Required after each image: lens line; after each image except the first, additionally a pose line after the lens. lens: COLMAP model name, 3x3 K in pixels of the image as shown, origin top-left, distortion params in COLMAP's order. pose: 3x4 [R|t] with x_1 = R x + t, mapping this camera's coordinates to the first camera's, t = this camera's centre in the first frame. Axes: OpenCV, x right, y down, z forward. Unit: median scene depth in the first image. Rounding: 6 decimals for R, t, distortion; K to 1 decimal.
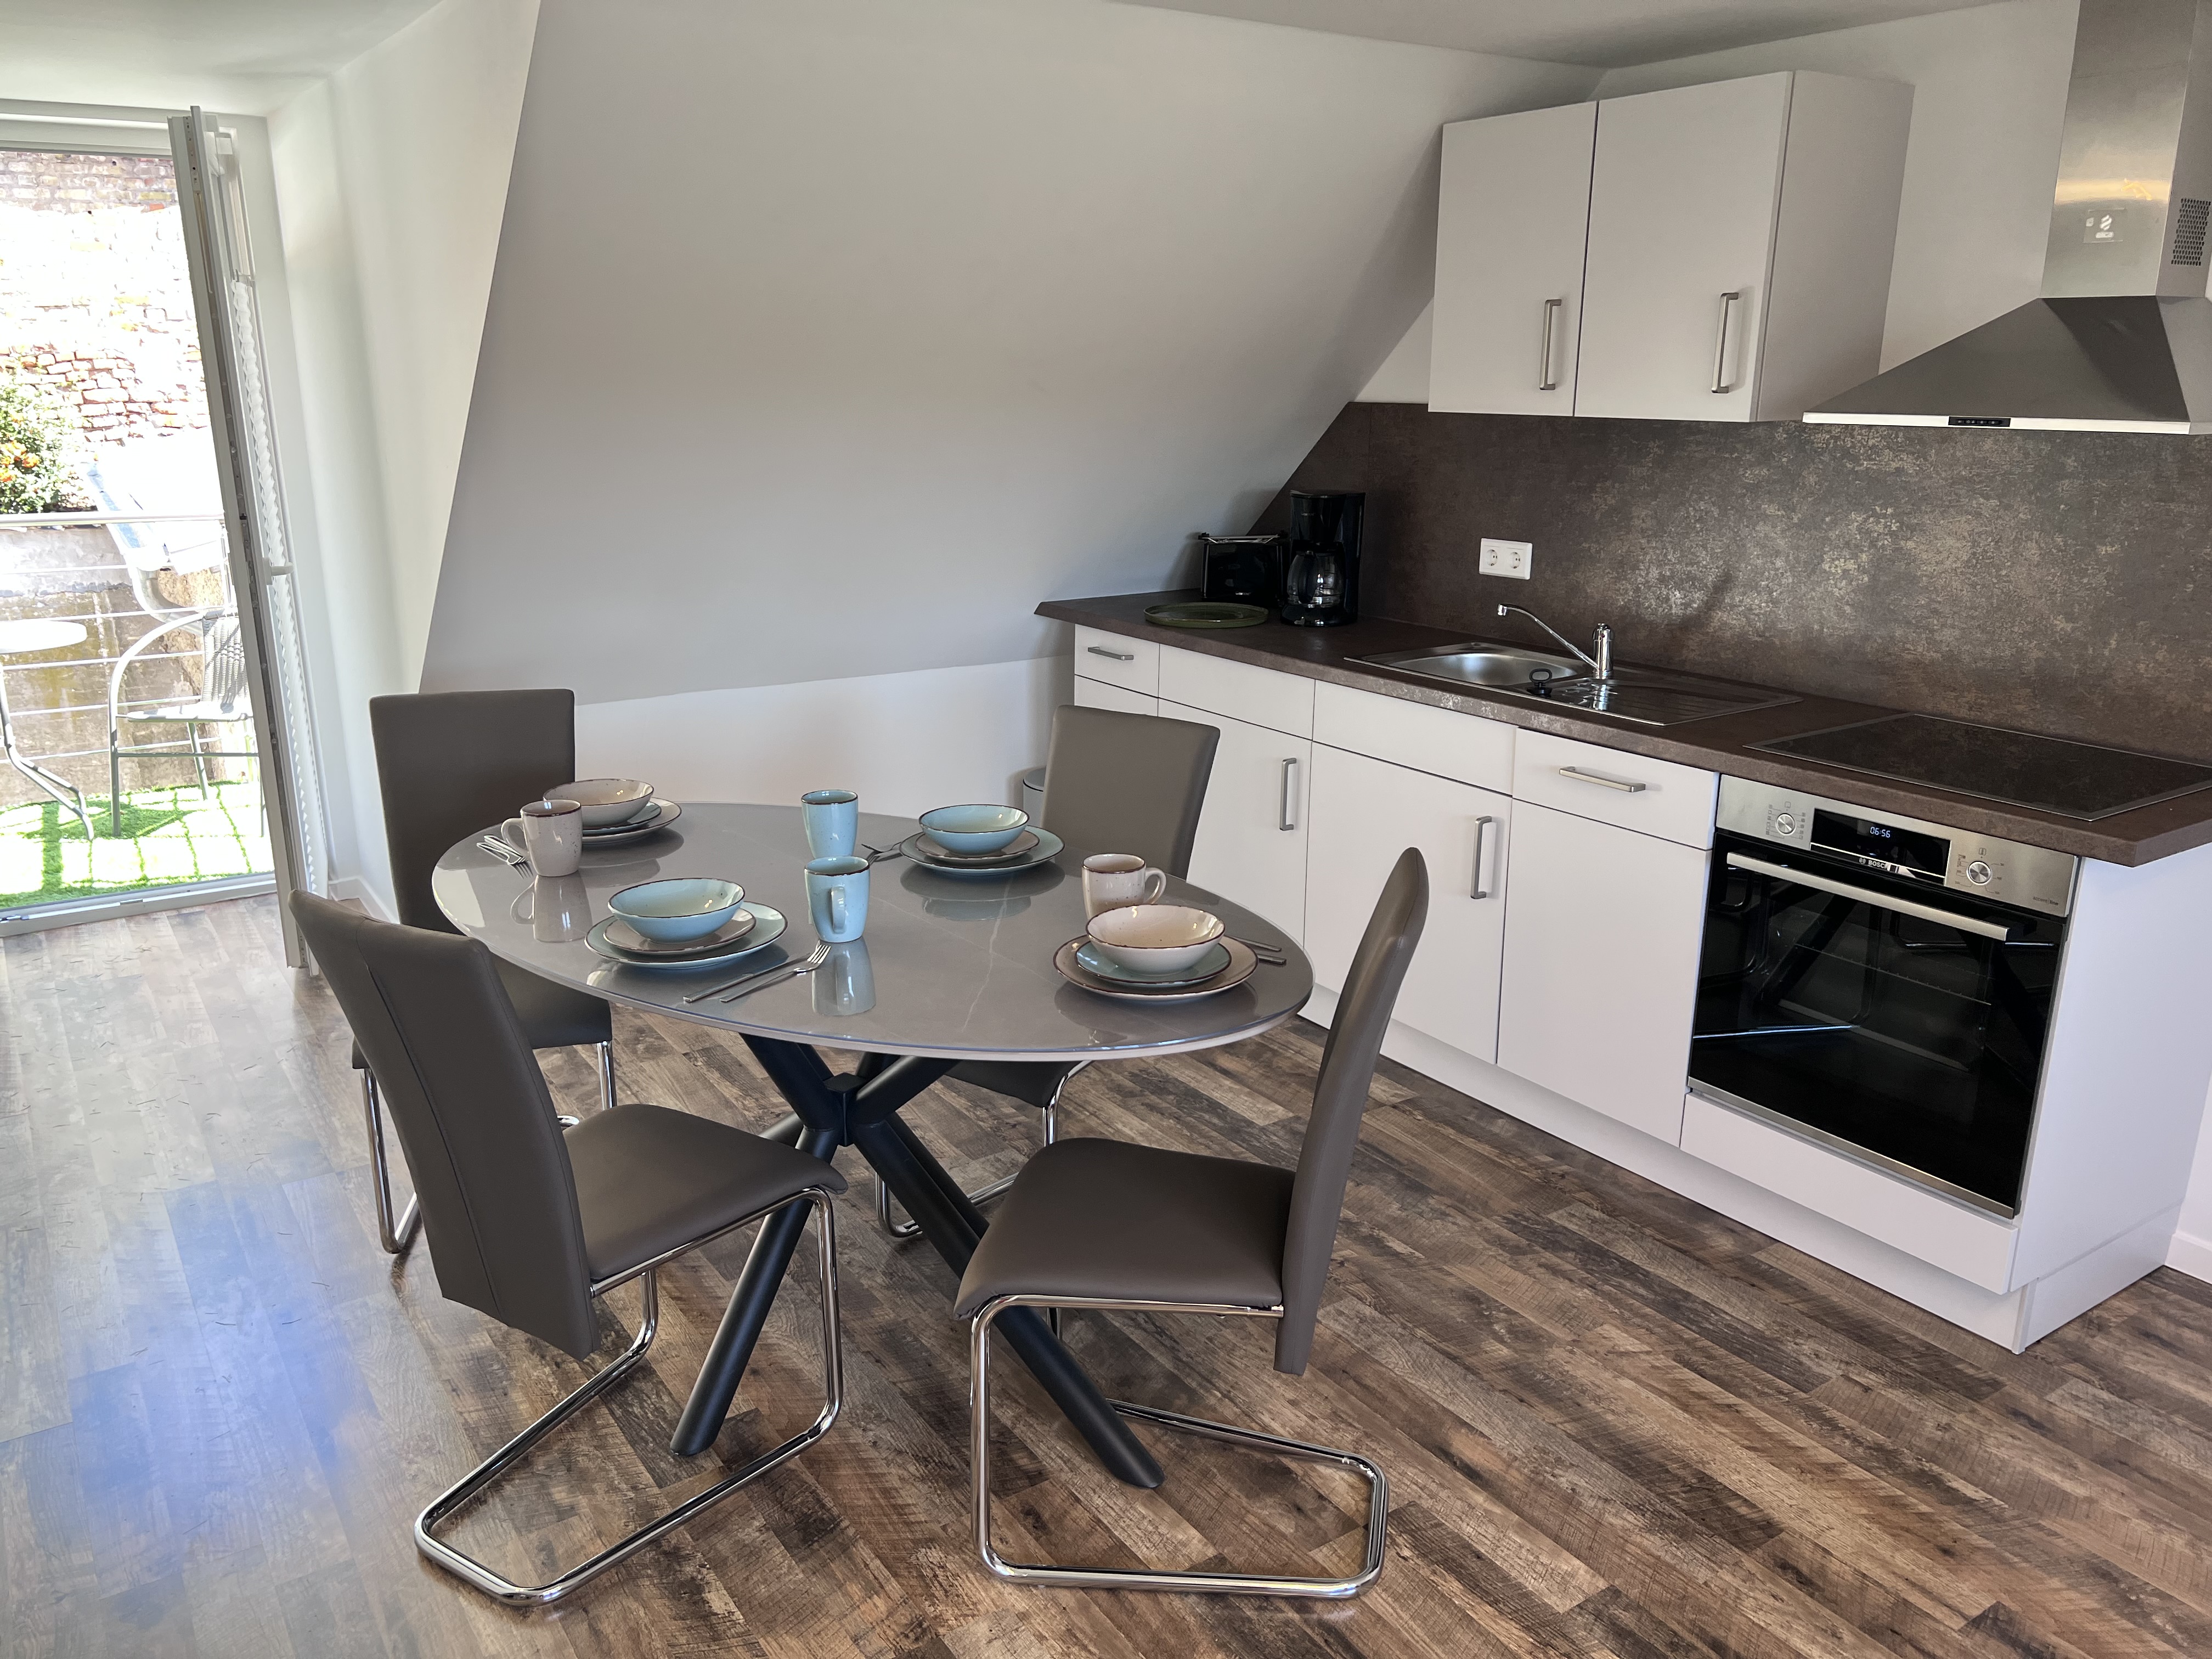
lens RADIAL K [[1676.9, 0, 1102.9], [0, 1676.9, 836.0], [0, 0, 1]] dist [0.048425, -0.053578]
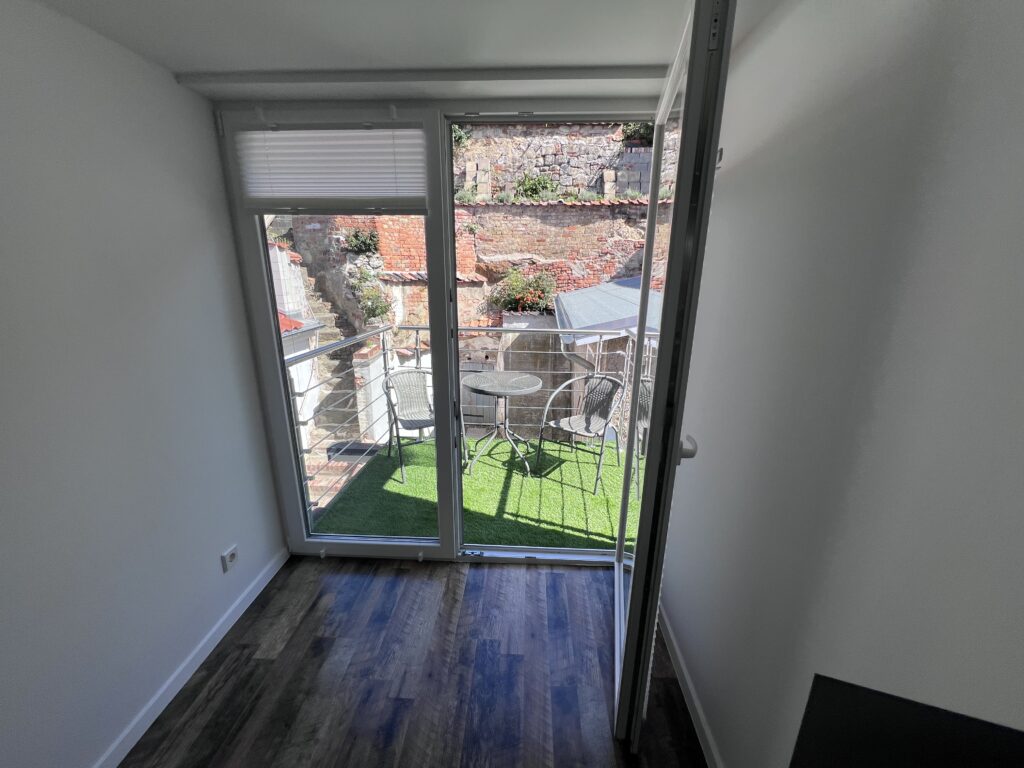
lens RADIAL K [[411.8, 0, 514.6], [0, 411.8, 386.6], [0, 0, 1]] dist [-0.003391, 0.000033]
pose [[0.807156, 0.167631, -0.566037, -0.414972], [-0.168824, 0.984338, 0.050772, -0.178977], [0.565683, 0.054580, 0.822815, 0.700938]]
